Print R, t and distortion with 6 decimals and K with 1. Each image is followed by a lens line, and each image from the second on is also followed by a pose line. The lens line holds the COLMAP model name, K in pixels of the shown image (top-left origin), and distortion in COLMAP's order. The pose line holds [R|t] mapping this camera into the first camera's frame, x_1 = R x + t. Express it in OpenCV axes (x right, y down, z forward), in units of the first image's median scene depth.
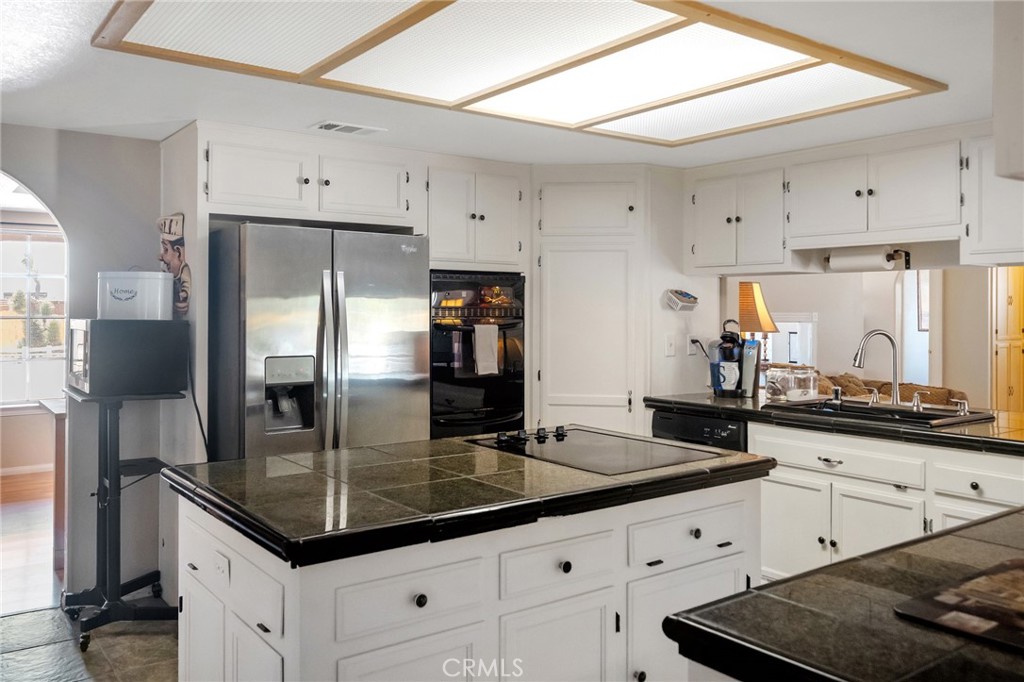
lens RADIAL K [[837.1, 0, 511.7], [0, 837.1, 310.2], [0, 0, 1]] dist [-0.011255, -0.005071]
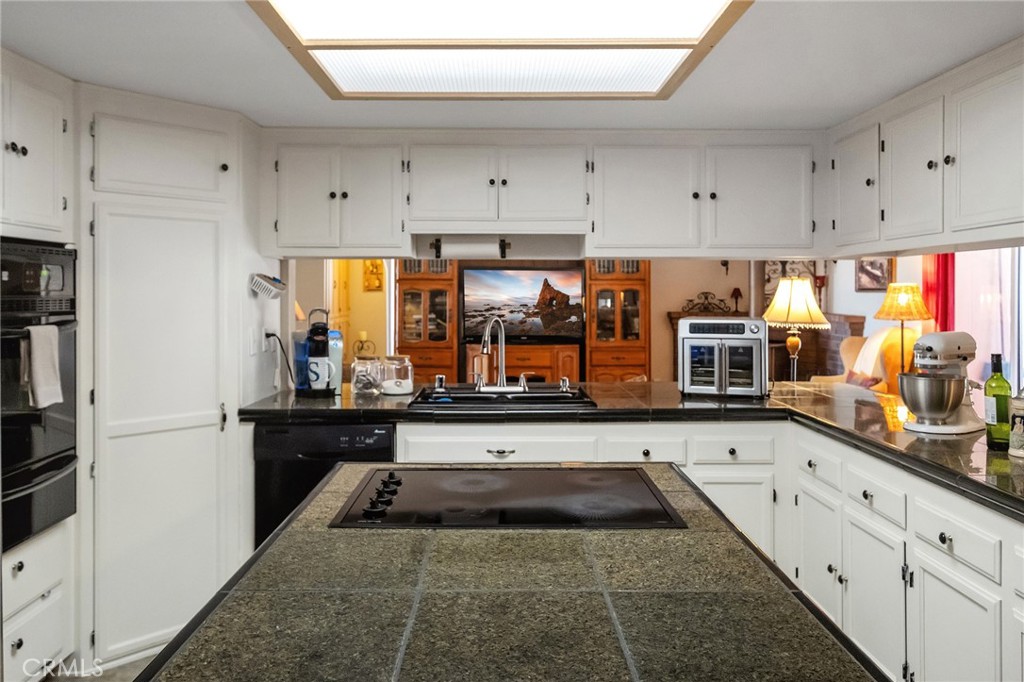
lens RADIAL K [[759.6, 0, 506.5], [0, 759.6, 292.2], [0, 0, 1]] dist [-0.006165, 0.000260]
pose [[0.589309, -0.003962, 0.807898, -0.277644], [0.001885, 0.999992, 0.003530, -0.008679], [-0.807905, -0.000558, 0.589312, 0.387175]]
